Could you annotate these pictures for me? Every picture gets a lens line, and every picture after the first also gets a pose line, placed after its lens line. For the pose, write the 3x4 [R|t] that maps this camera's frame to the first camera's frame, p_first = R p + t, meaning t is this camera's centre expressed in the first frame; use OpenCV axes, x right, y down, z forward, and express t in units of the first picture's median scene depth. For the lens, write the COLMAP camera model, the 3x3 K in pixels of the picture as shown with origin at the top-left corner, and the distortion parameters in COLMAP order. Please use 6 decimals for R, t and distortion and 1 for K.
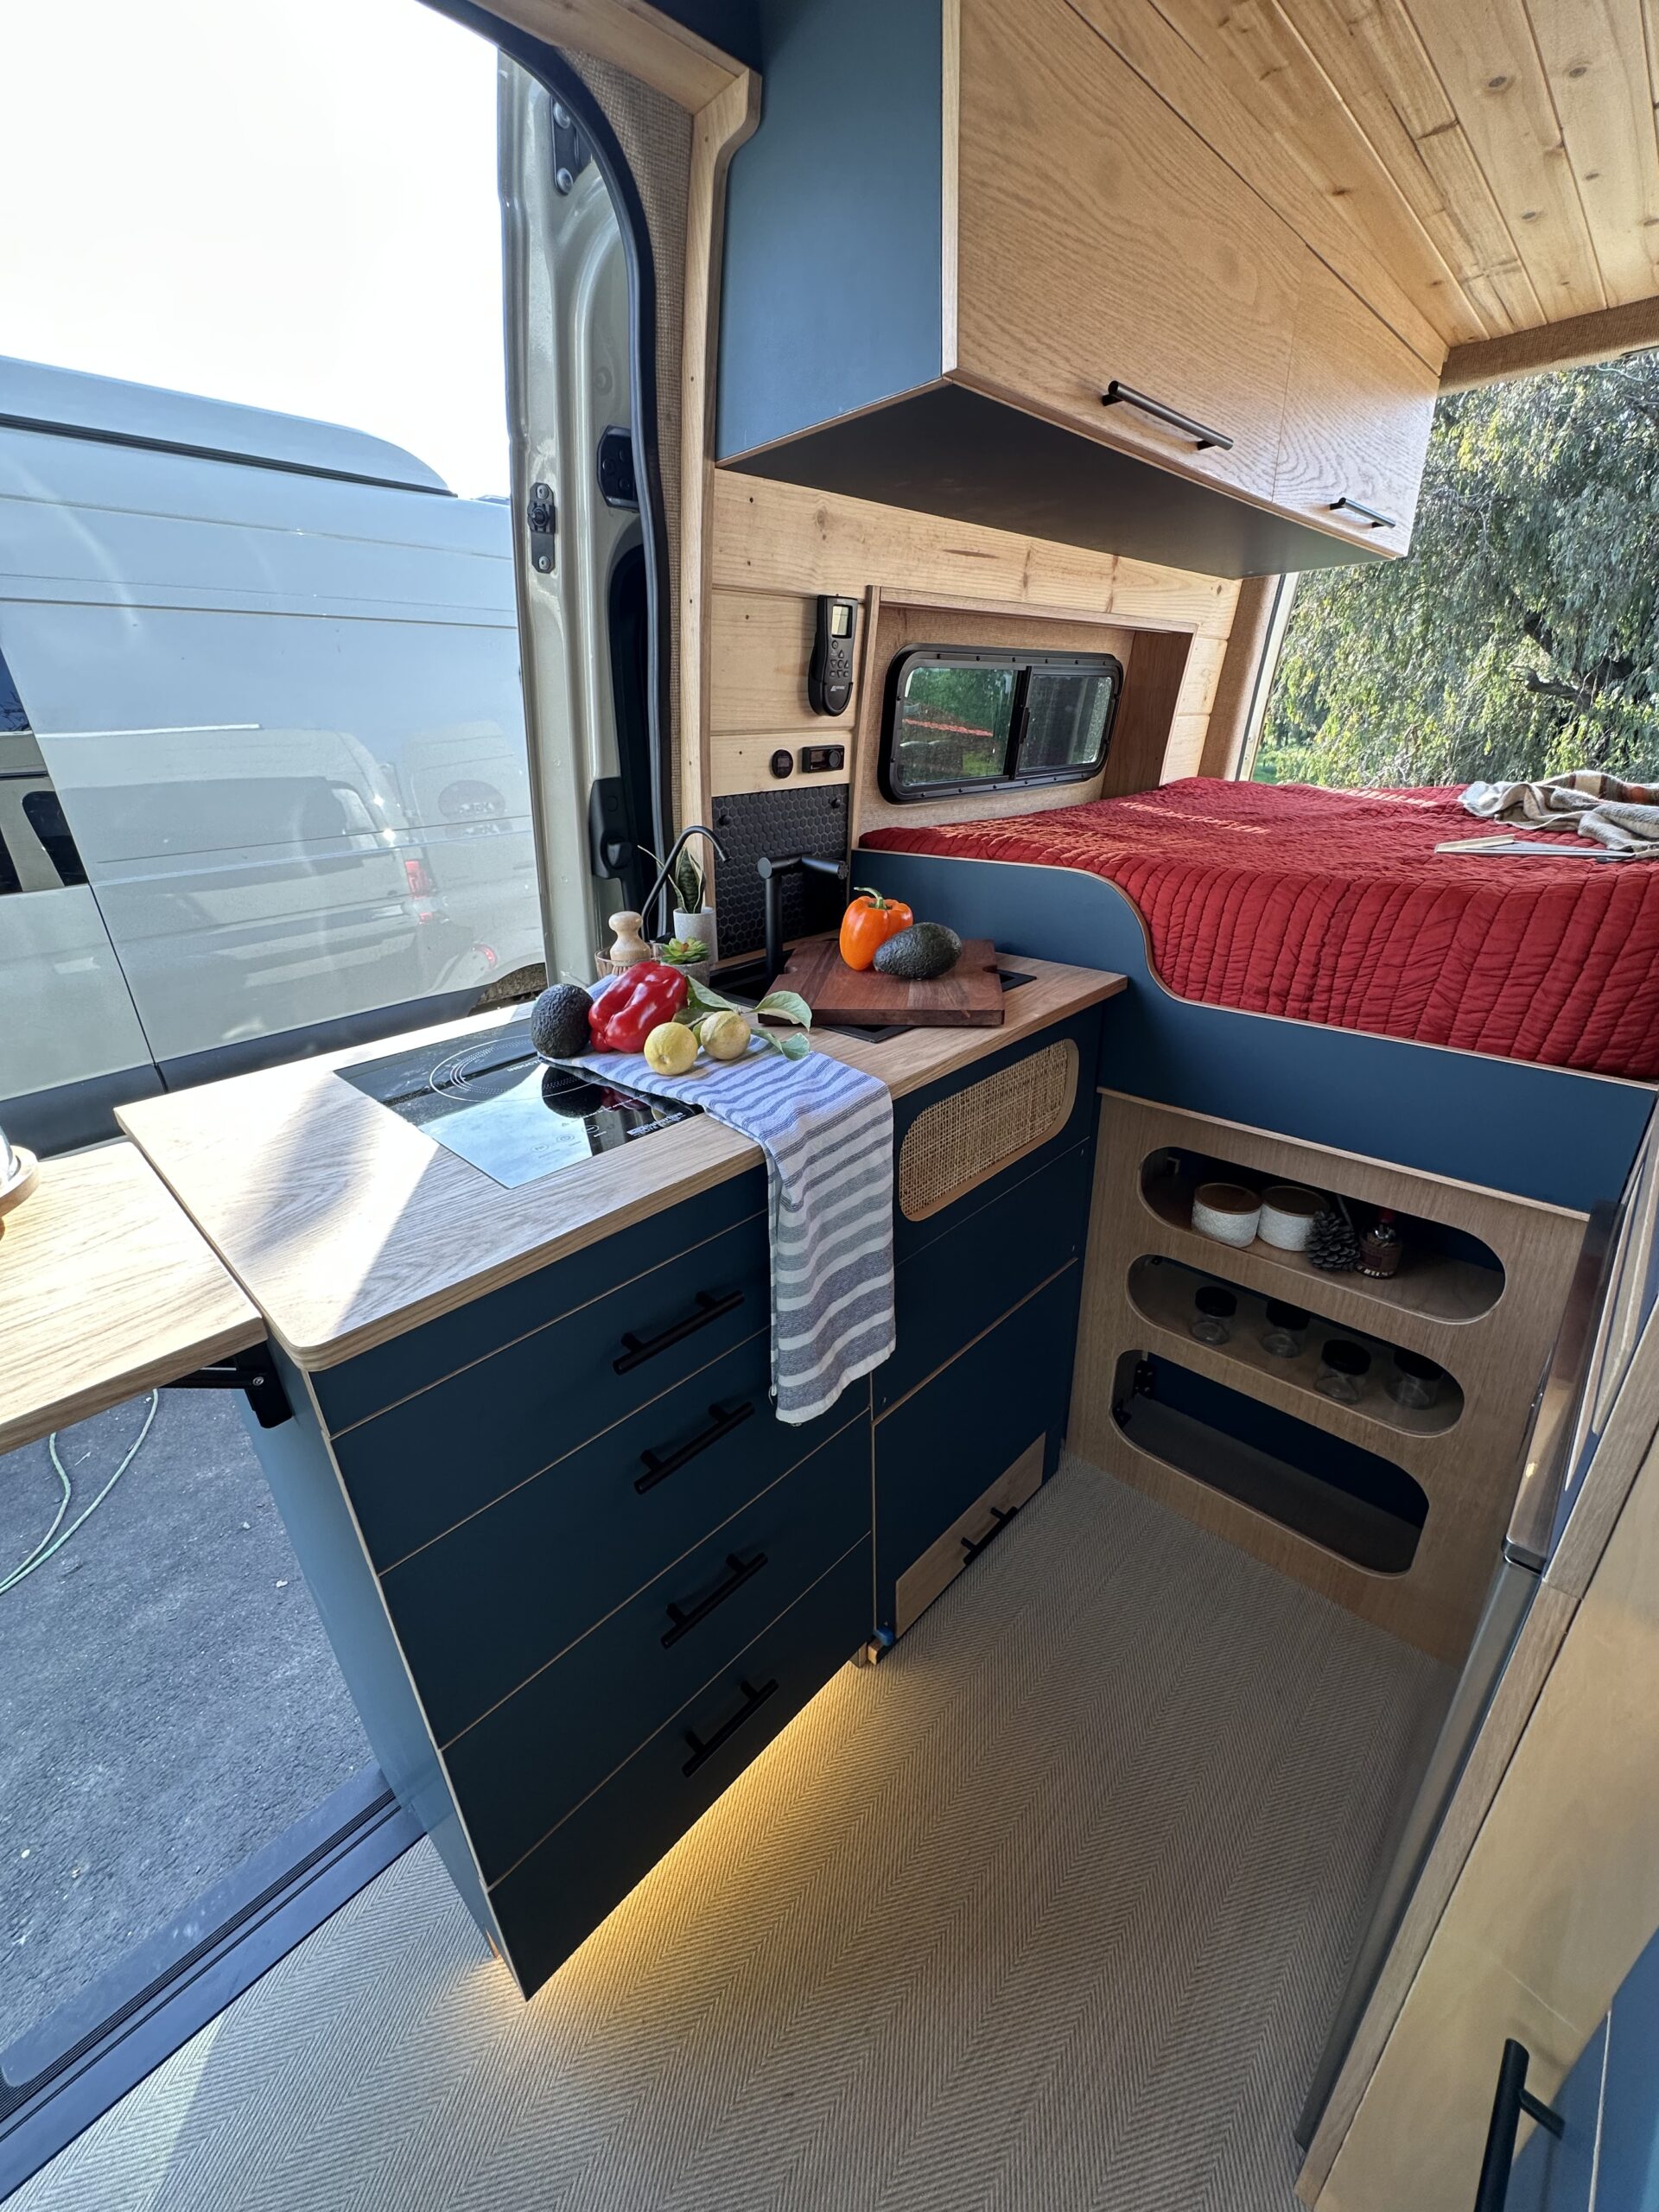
lens RADIAL K [[885.0, 0, 831.3], [0, 885.0, 1104.1], [0, 0, 1]] dist [-0.004462, 0.000460]
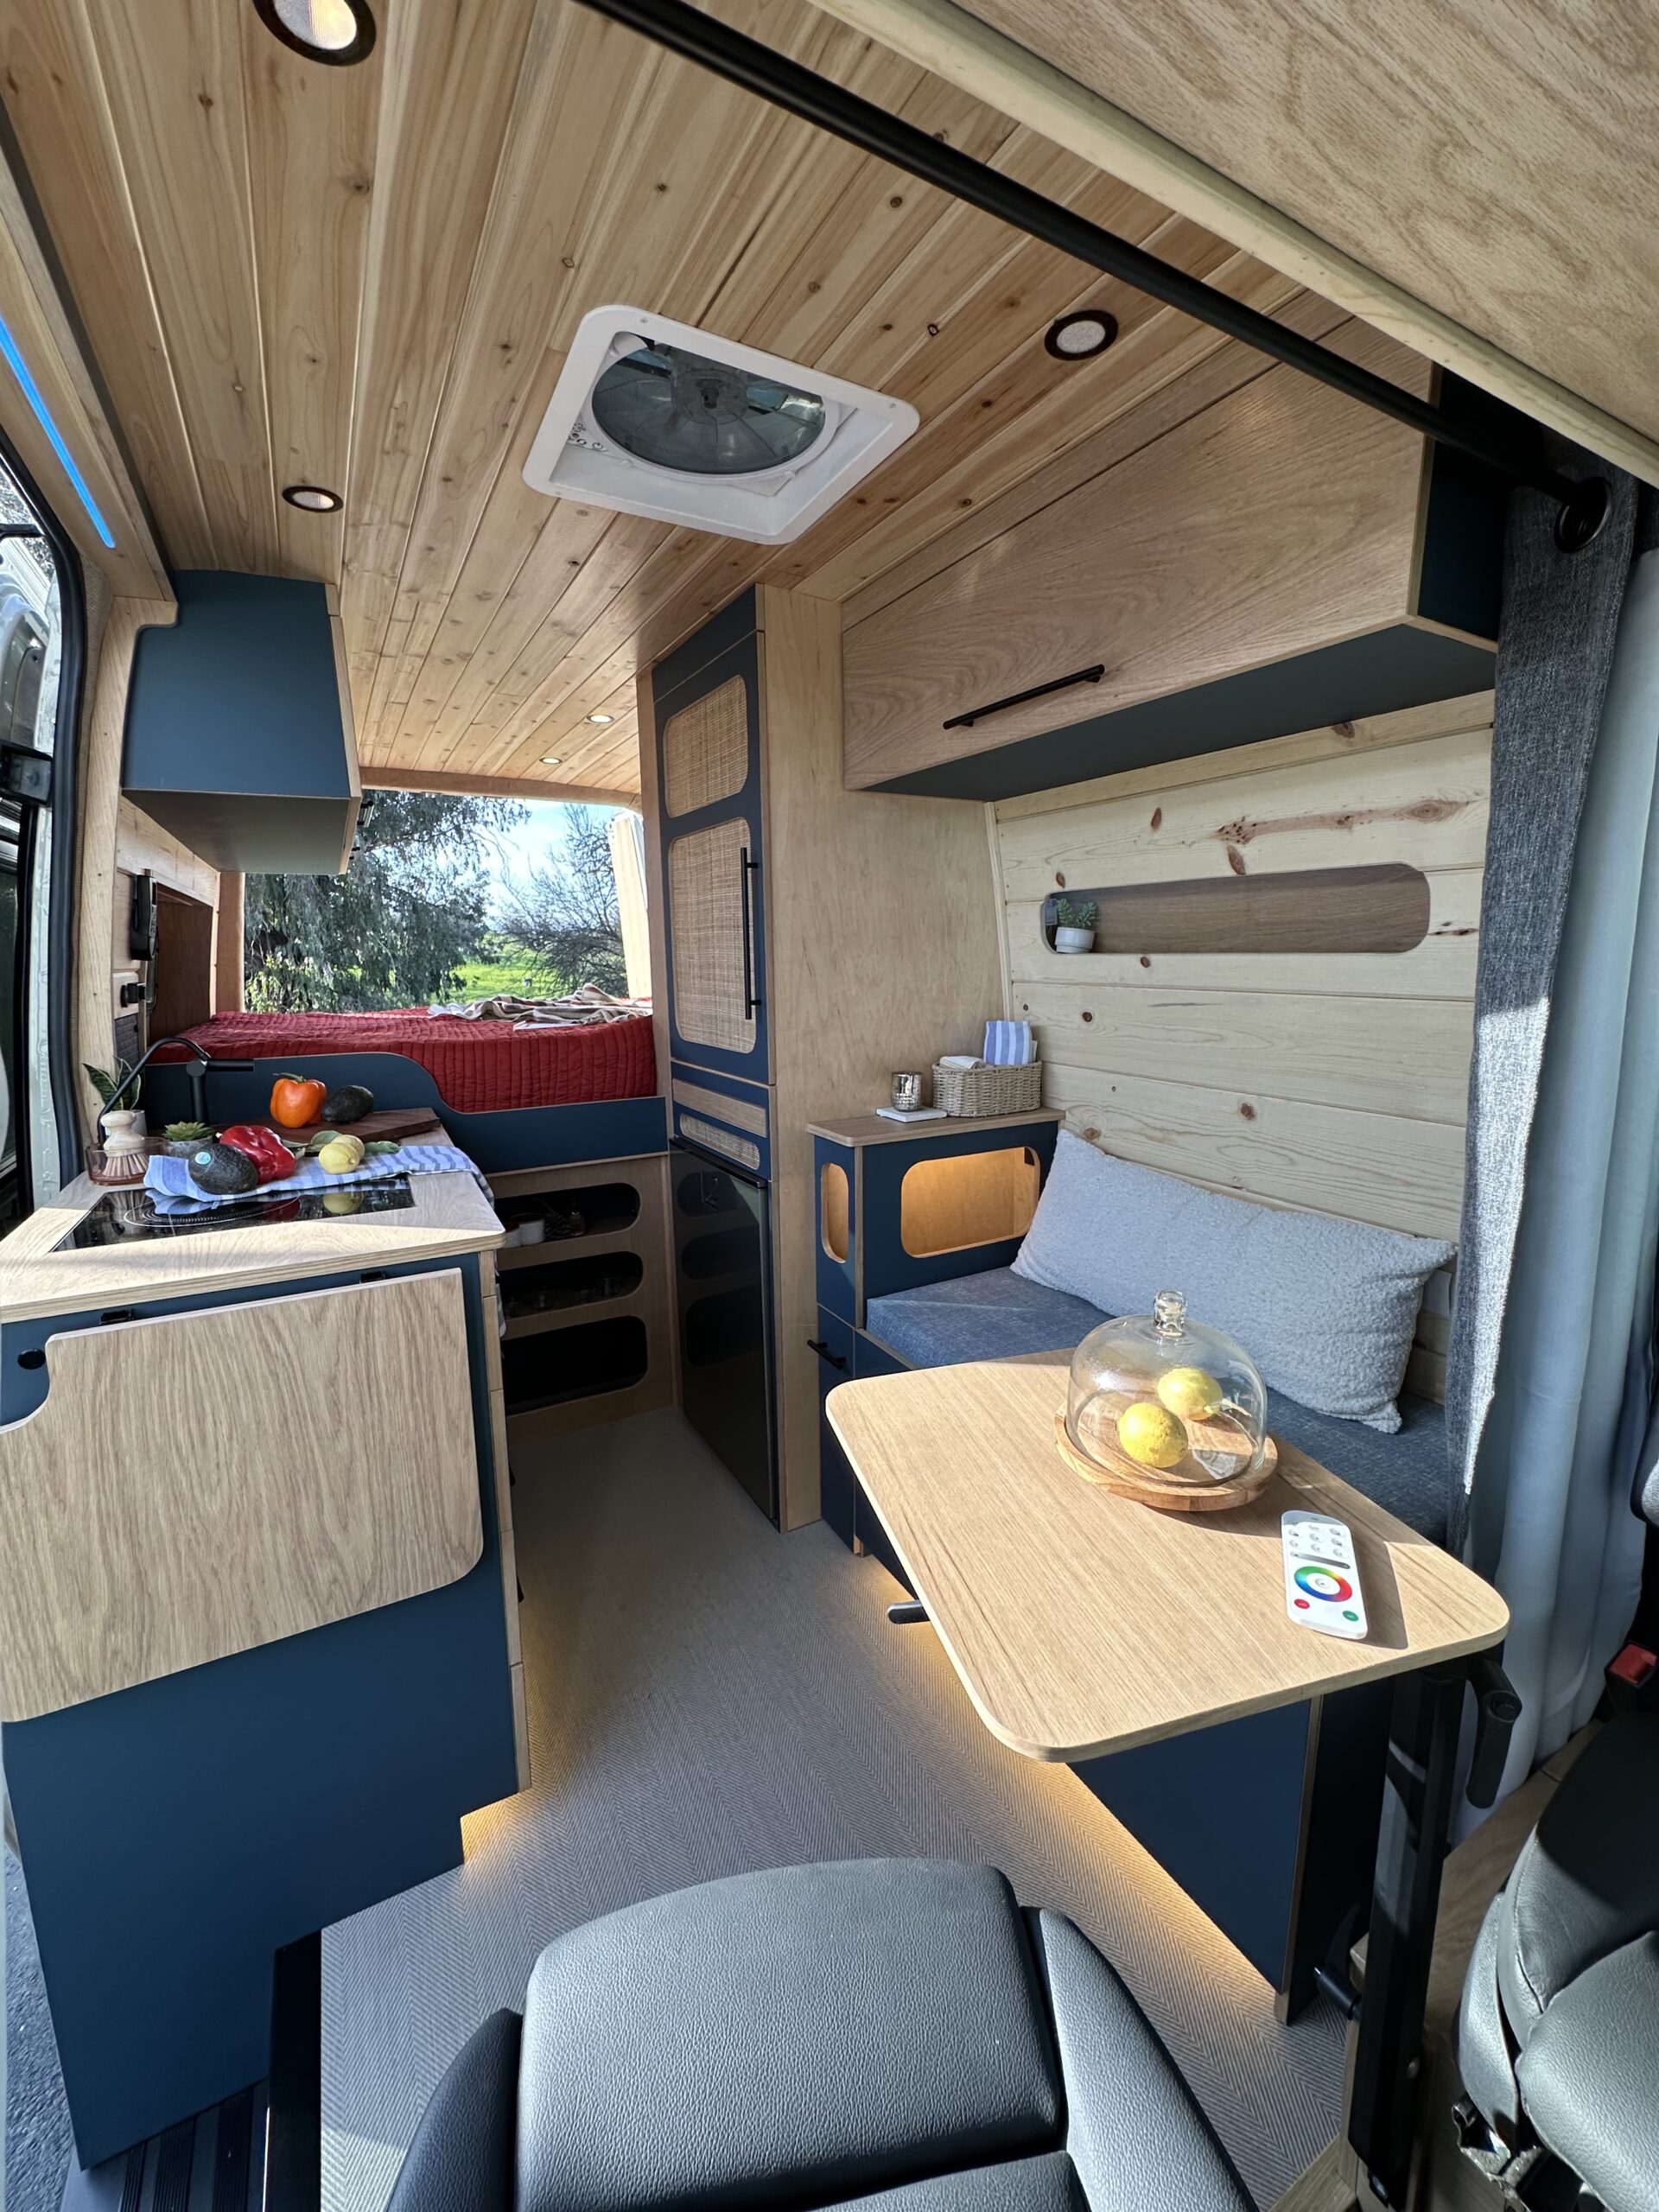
lens RADIAL K [[885.0, 0, 831.3], [0, 885.0, 1104.1], [0, 0, 1]] dist [-0.004462, 0.000460]
pose [[0.292414, -0.132740, 0.947034, -0.994435], [0.379301, 0.925188, 0.012562, 0.112401], [-0.877852, 0.355538, 0.320886, -0.199554]]
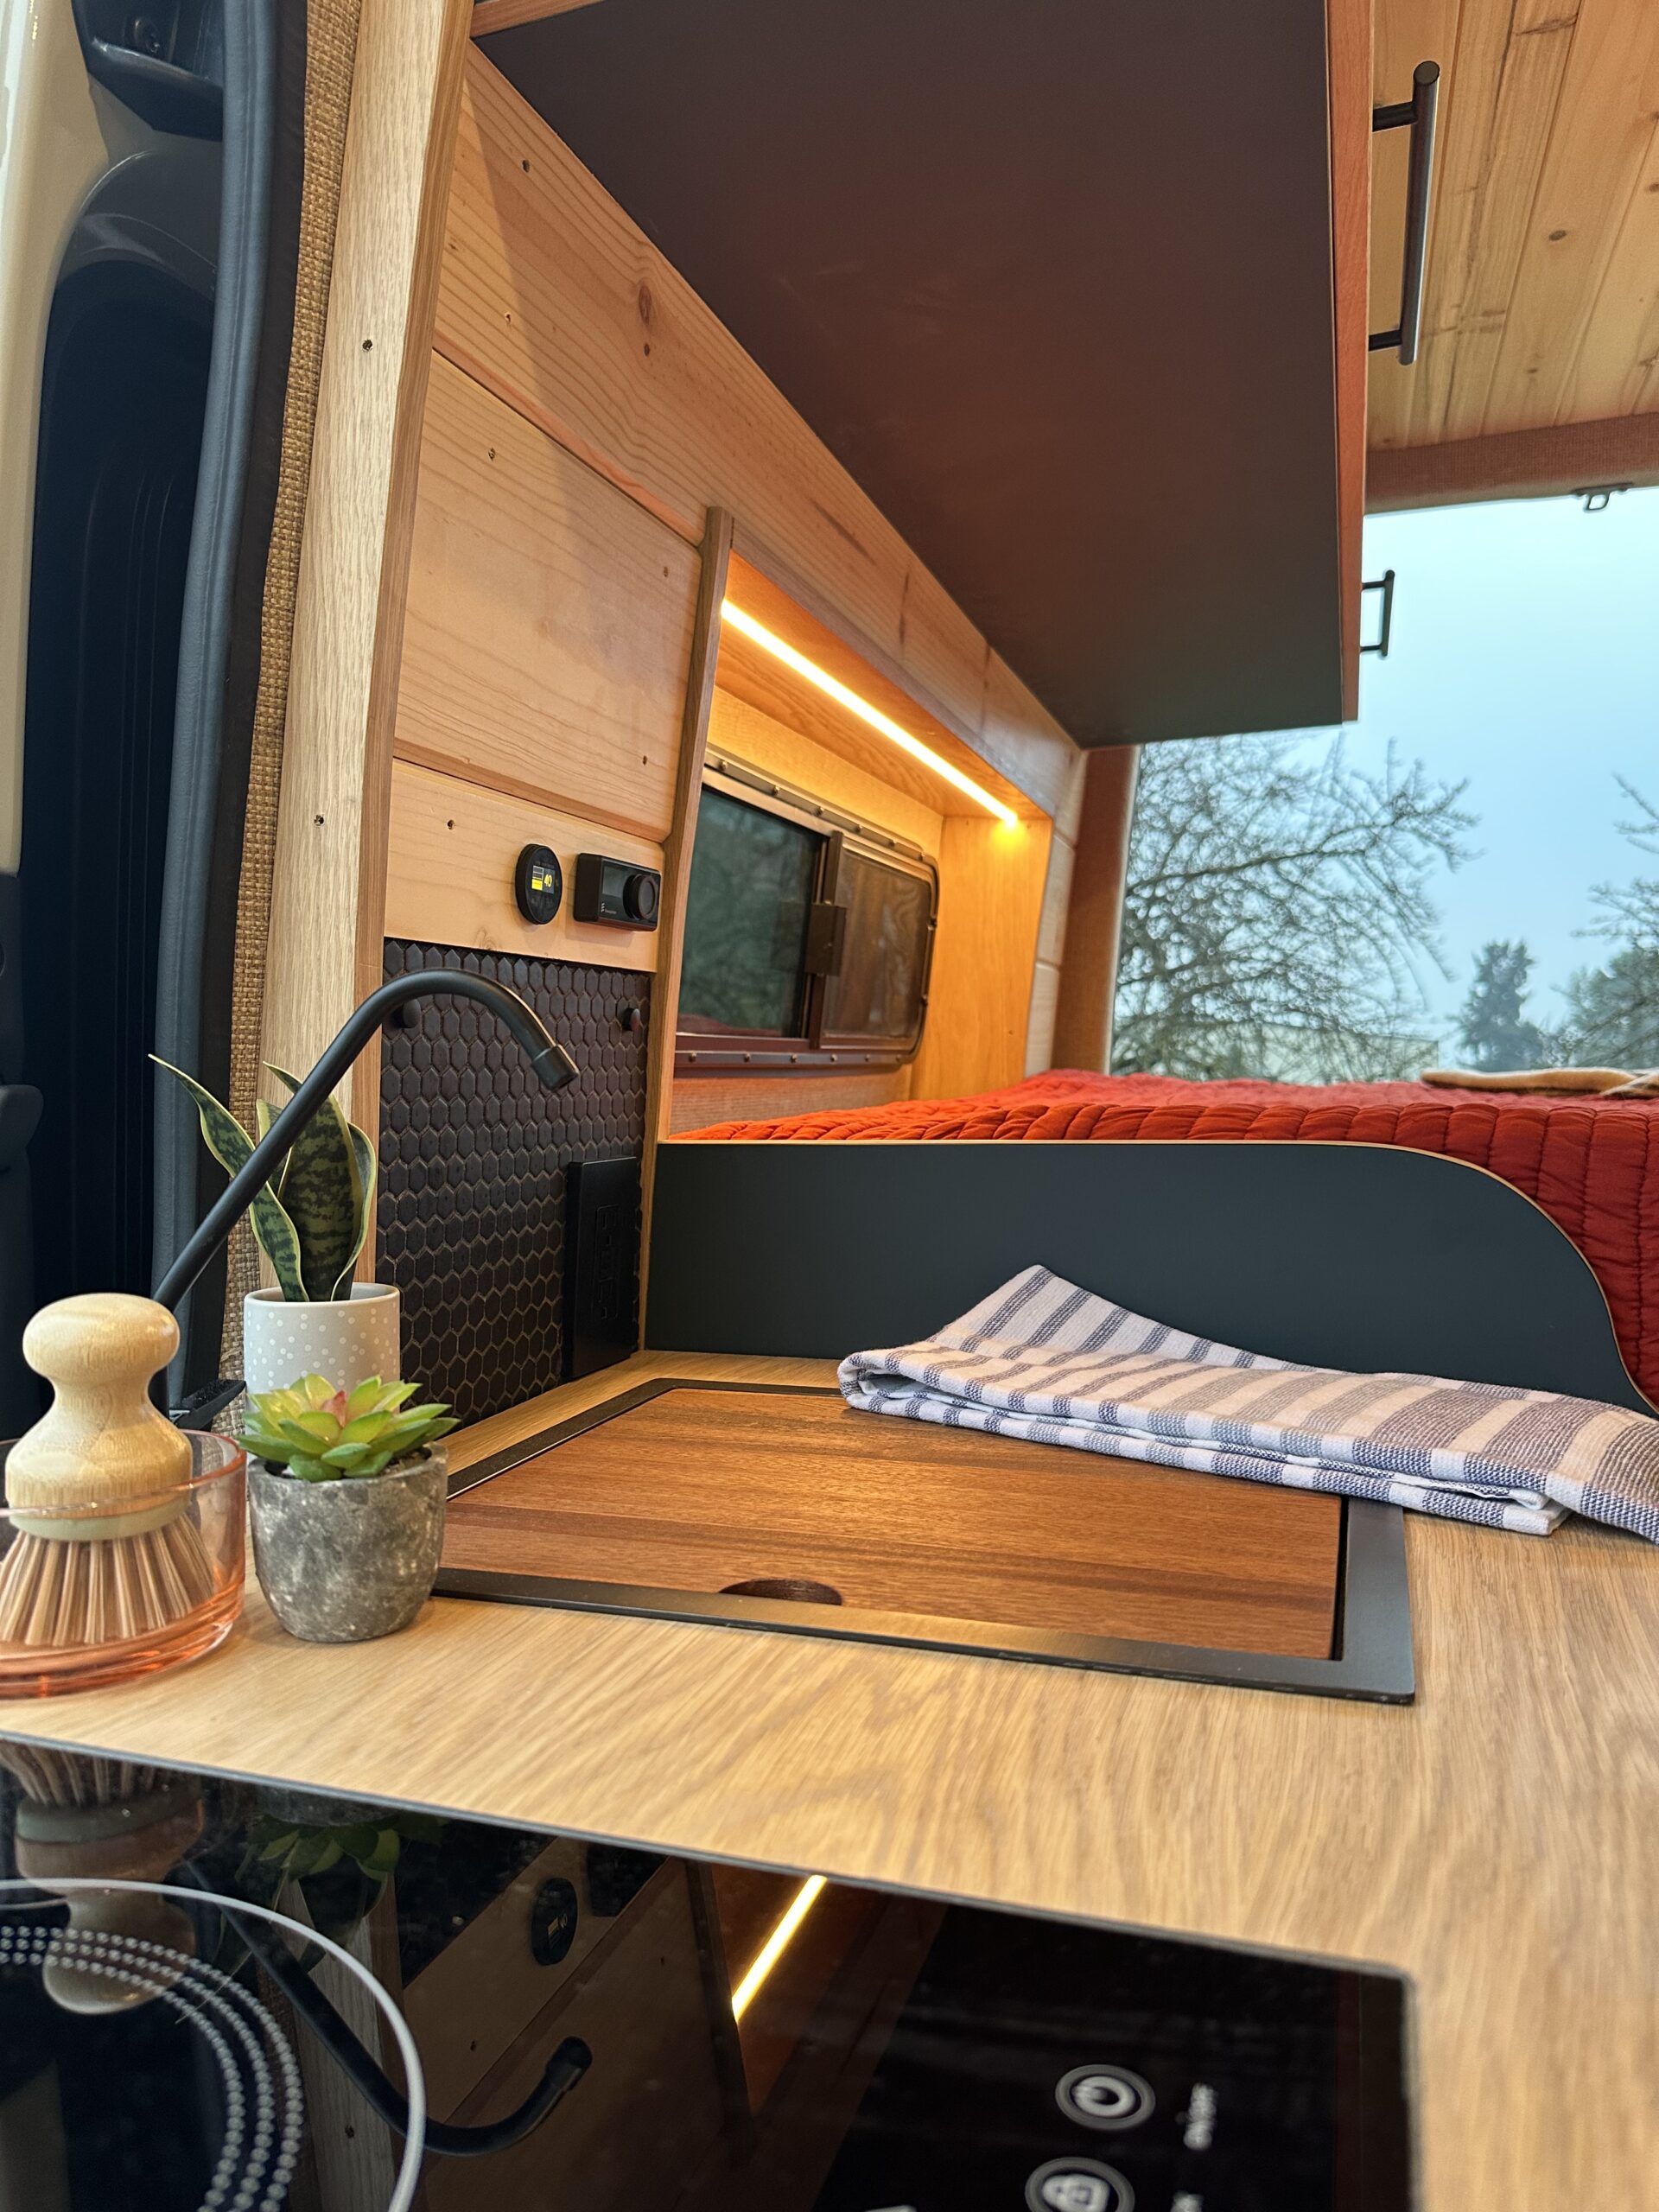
lens RADIAL K [[1559.7, 0, 811.4], [0, 1559.7, 1106.9], [0, 0, 1]] dist [0.120909, -0.169595]
pose [[0.909232, 0.013741, 0.416062, -0.224265], [0.144300, 0.927086, -0.345961, -0.078515], [-0.390480, 0.374597, 0.840954, 0.496955]]
